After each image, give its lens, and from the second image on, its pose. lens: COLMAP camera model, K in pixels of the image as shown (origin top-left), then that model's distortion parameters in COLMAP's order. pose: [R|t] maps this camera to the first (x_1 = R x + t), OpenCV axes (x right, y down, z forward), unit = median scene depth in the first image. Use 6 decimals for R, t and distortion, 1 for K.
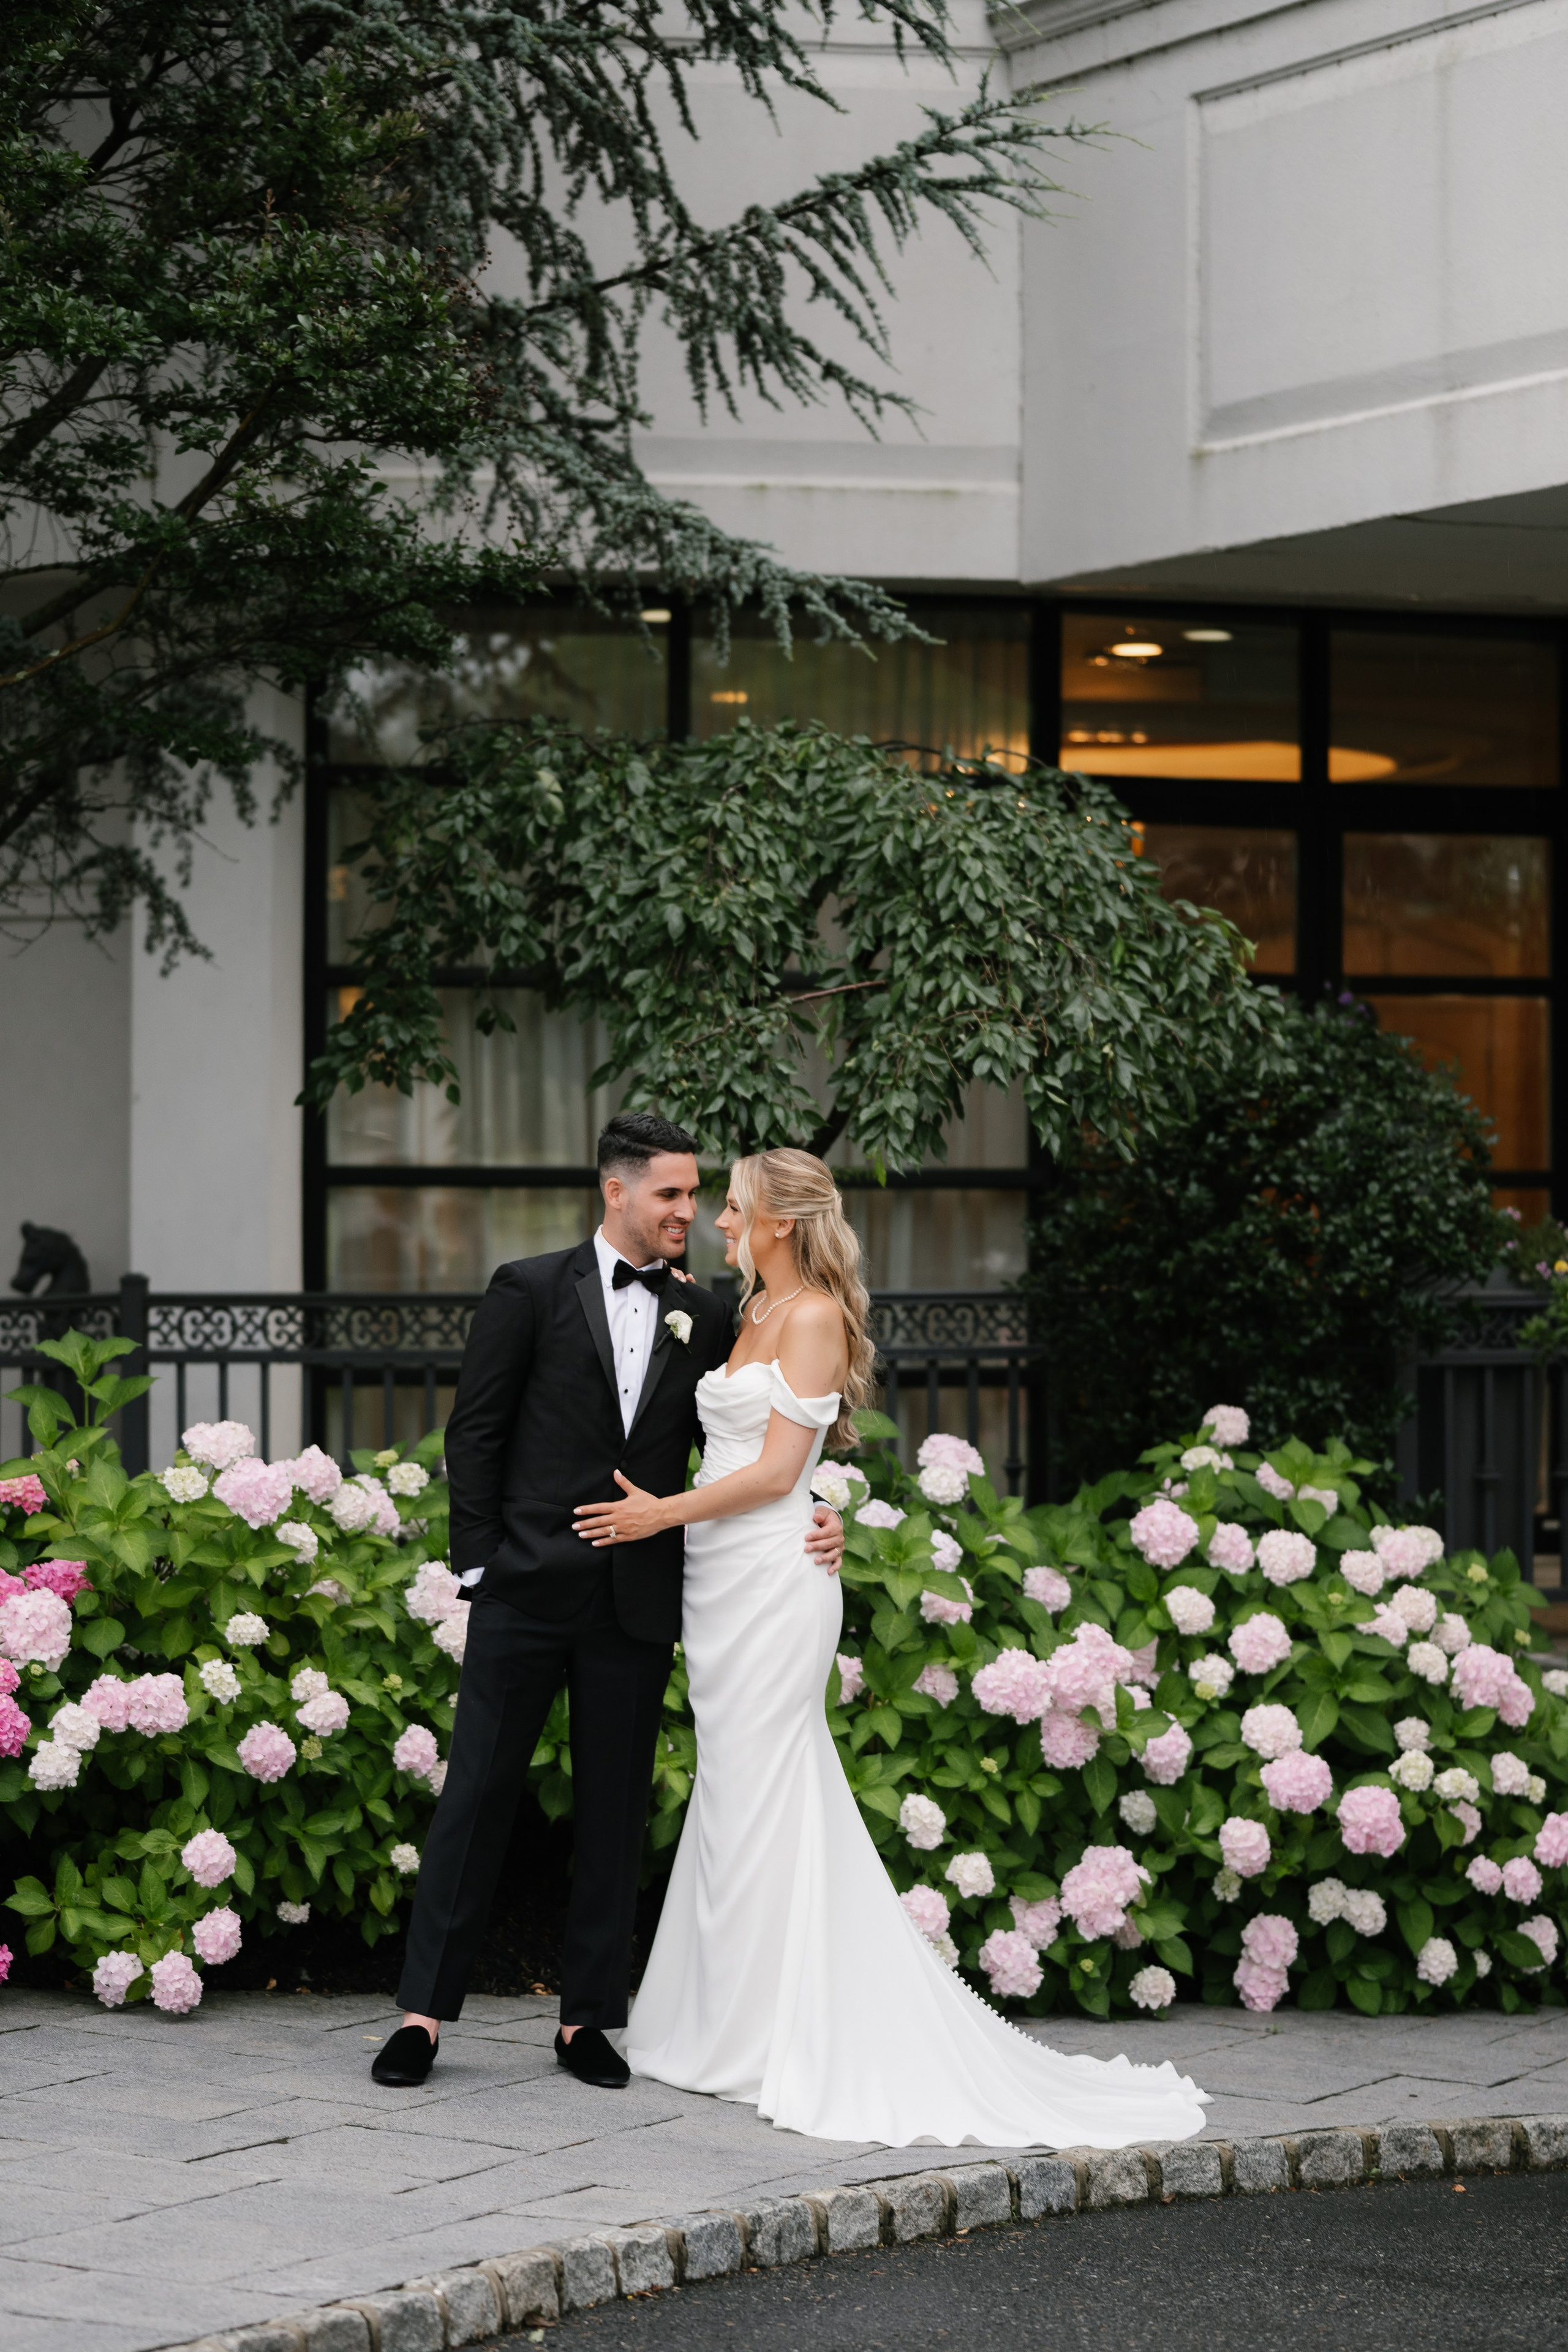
lens RADIAL K [[5601.0, 0, 784.0], [0, 5601.0, 1176.0], [0, 0, 1]] dist [-0.040737, 0.701025]
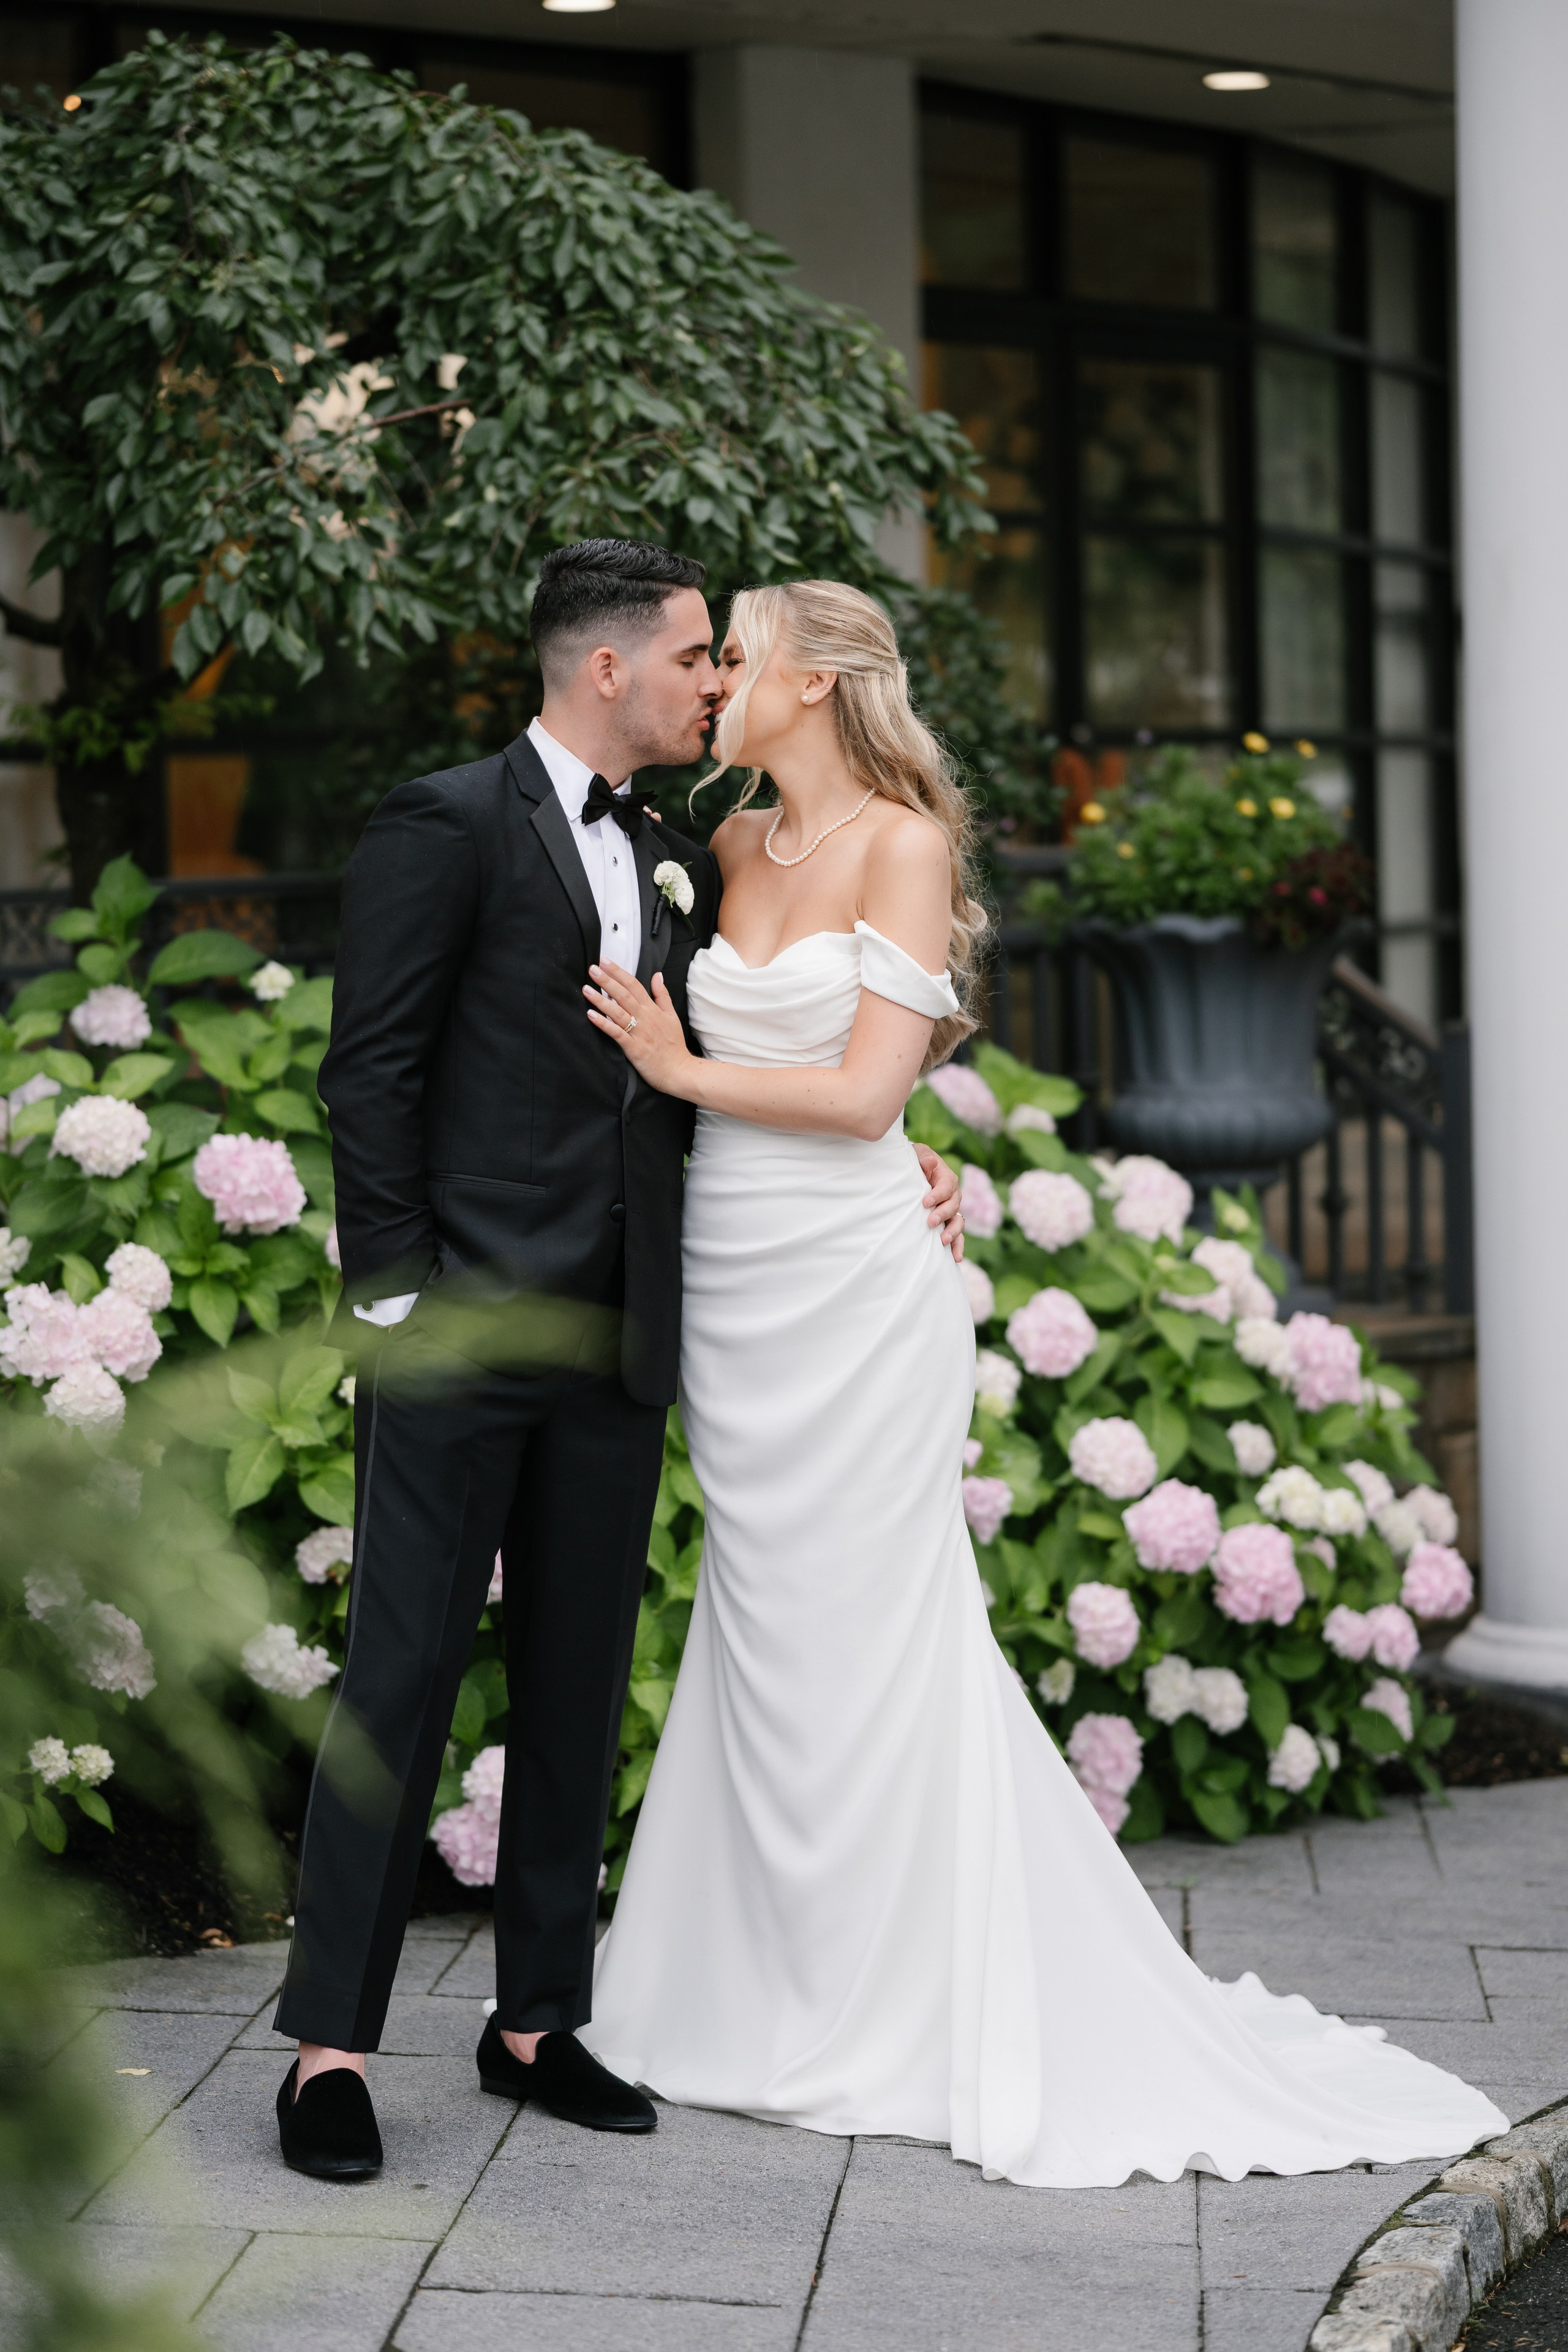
lens RADIAL K [[5601.0, 0, 784.0], [0, 5601.0, 1176.0], [0, 0, 1]] dist [-0.040737, 0.701025]
pose [[0.953162, -0.048351, 0.298572, -0.157570], [0.028876, 0.997178, 0.069300, 0.013675], [-0.301080, -0.057432, 0.951868, 0.338329]]
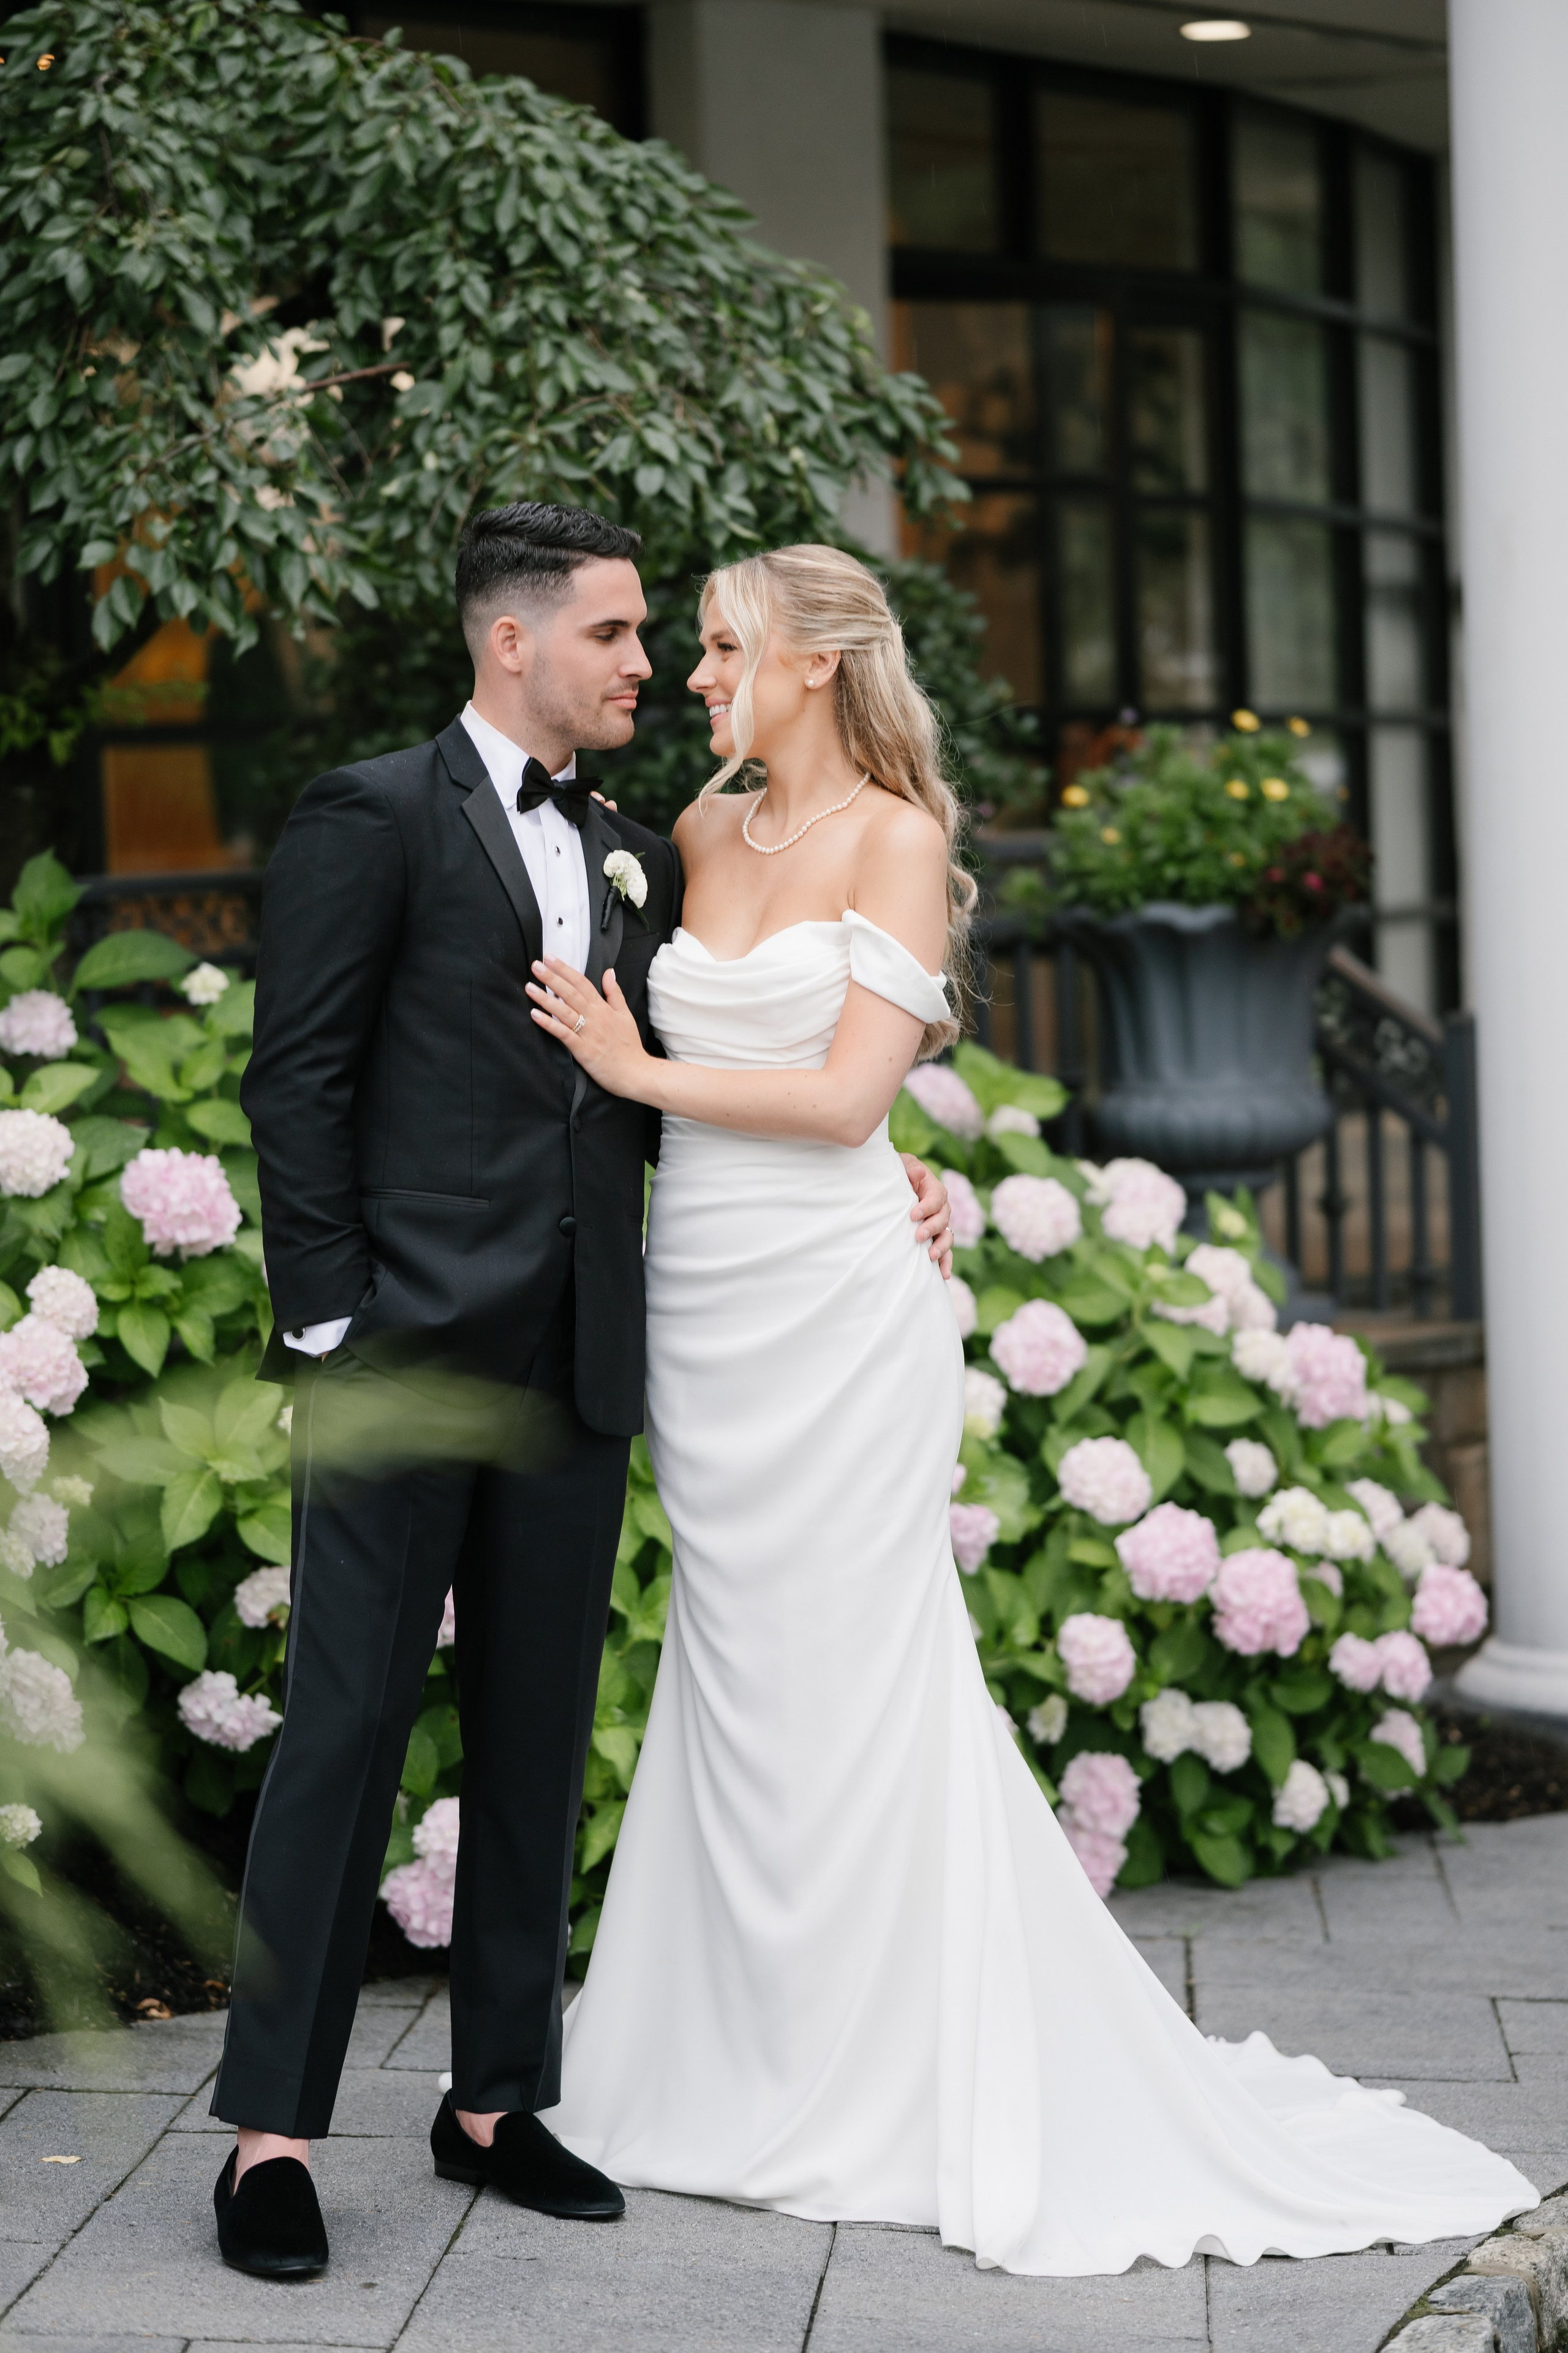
lens RADIAL K [[5692.6, 0, 855.6], [0, 5692.6, 1155.9], [0, 0, 1]] dist [0.035151, 0.282552]
pose [[0.947575, -0.058711, 0.314094, -0.147509], [0.039549, 0.996966, 0.067041, 0.014255], [-0.317077, -0.051105, 0.947022, 0.365776]]
